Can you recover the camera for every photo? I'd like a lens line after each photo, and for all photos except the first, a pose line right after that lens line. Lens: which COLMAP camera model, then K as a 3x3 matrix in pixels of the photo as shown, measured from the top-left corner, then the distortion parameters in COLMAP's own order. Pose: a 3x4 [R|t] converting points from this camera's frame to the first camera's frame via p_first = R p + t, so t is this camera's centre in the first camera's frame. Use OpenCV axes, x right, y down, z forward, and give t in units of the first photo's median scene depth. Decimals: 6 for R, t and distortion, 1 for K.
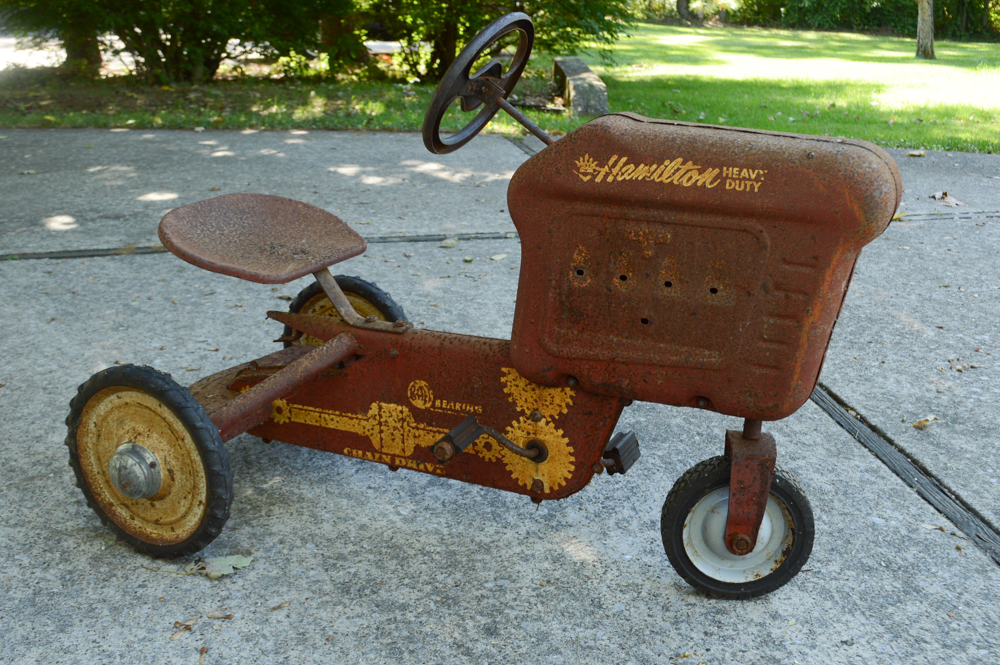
lens RADIAL K [[1134.8, 0, 517.2], [0, 1134.8, 323.6], [0, 0, 1]] dist [-0.044579, 0.000000]
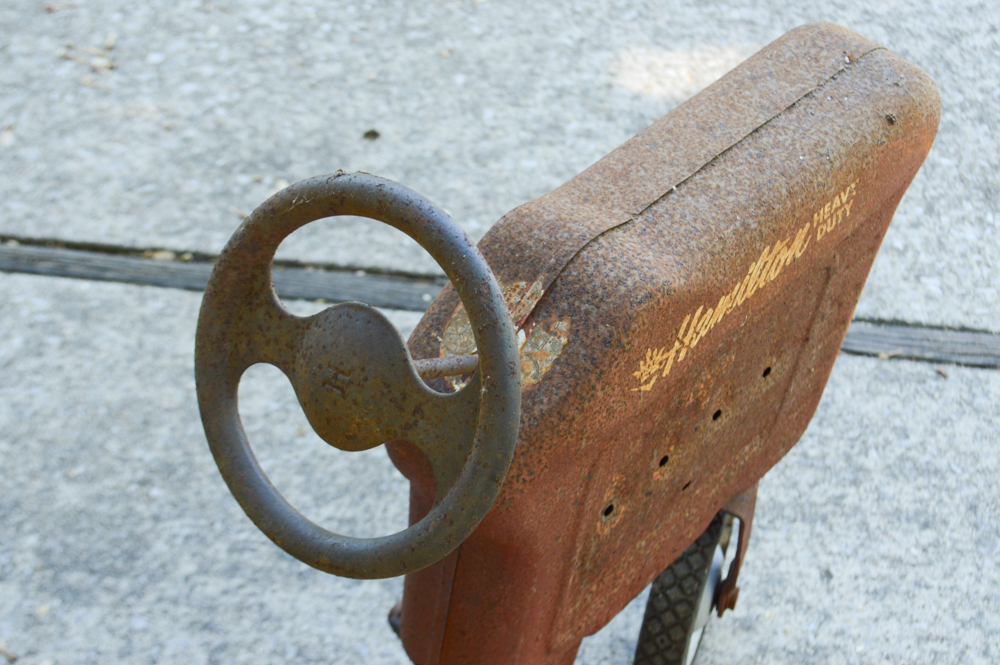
lens RADIAL K [[1787.4, 0, 517.4], [0, 1787.4, 326.4], [0, 0, 1]] dist [0.024458, 0.000000]
pose [[0.274221, -0.678742, 0.681258, -0.425693], [0.267456, 0.734293, 0.623924, -0.586431], [-0.923726, 0.011113, 0.382892, 0.673066]]
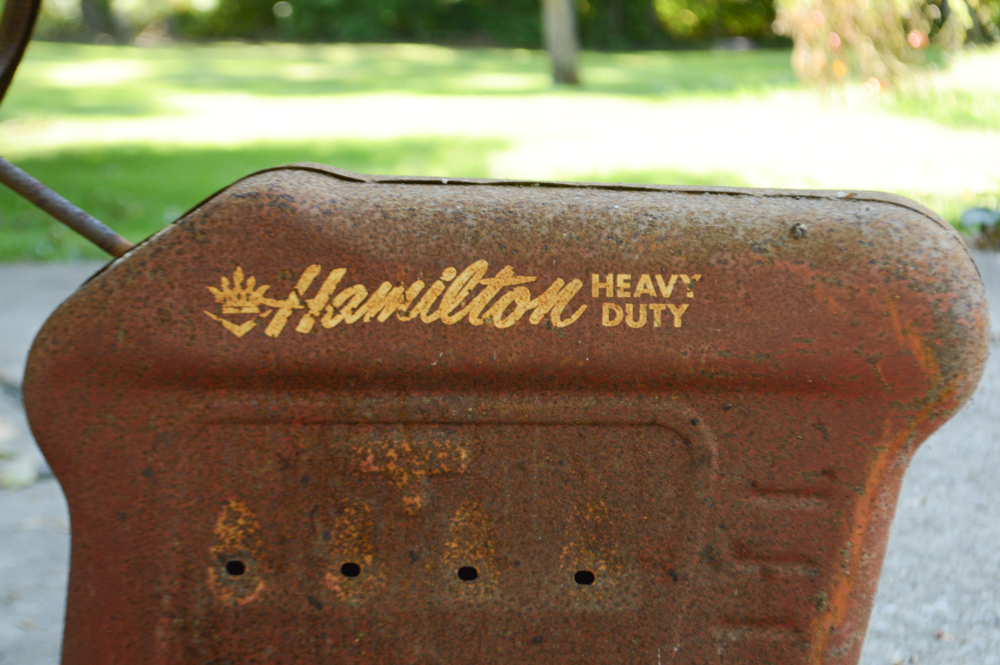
lens RADIAL K [[2245.3, 0, 506.9], [0, 2245.3, 333.1], [0, 0, 1]] dist [0.027709, 0.000000]
pose [[0.943642, -0.073611, 0.322678, -0.093886], [0.115926, 0.986703, -0.113924, -0.023763], [-0.310002, 0.144910, 0.939628, 0.209694]]
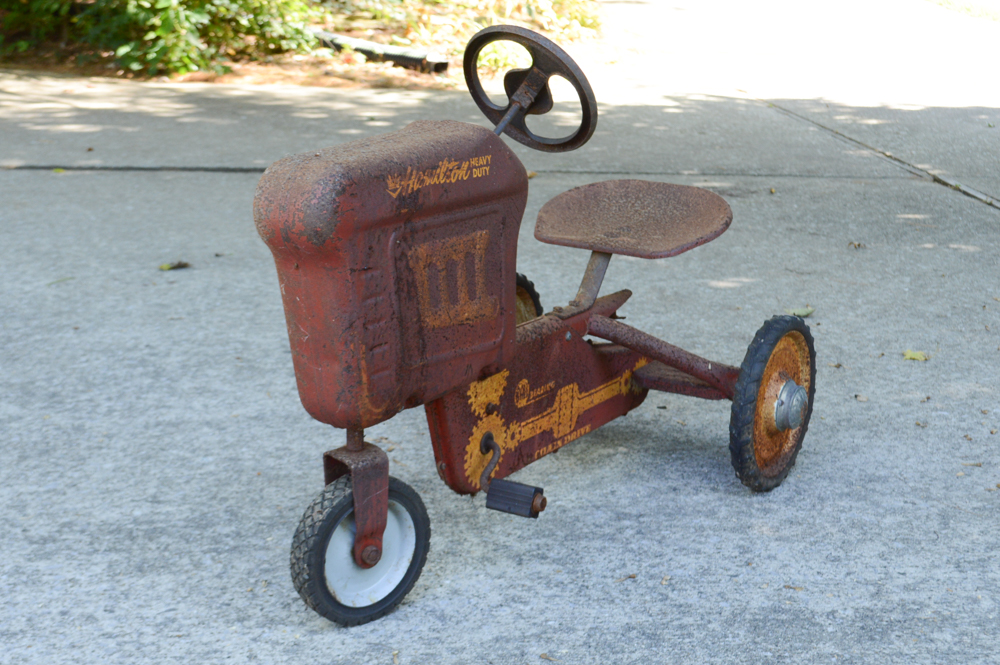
lens RADIAL K [[1670.6, 0, 489.2], [0, 1670.6, 192.7], [0, 0, 1]] dist [0.030994, 0.000000]
pose [[-0.087761, 0.169742, -0.981573, 1.514781], [-0.331108, 0.924378, 0.189455, -0.402937], [0.939503, 0.341634, -0.024922, 1.005581]]
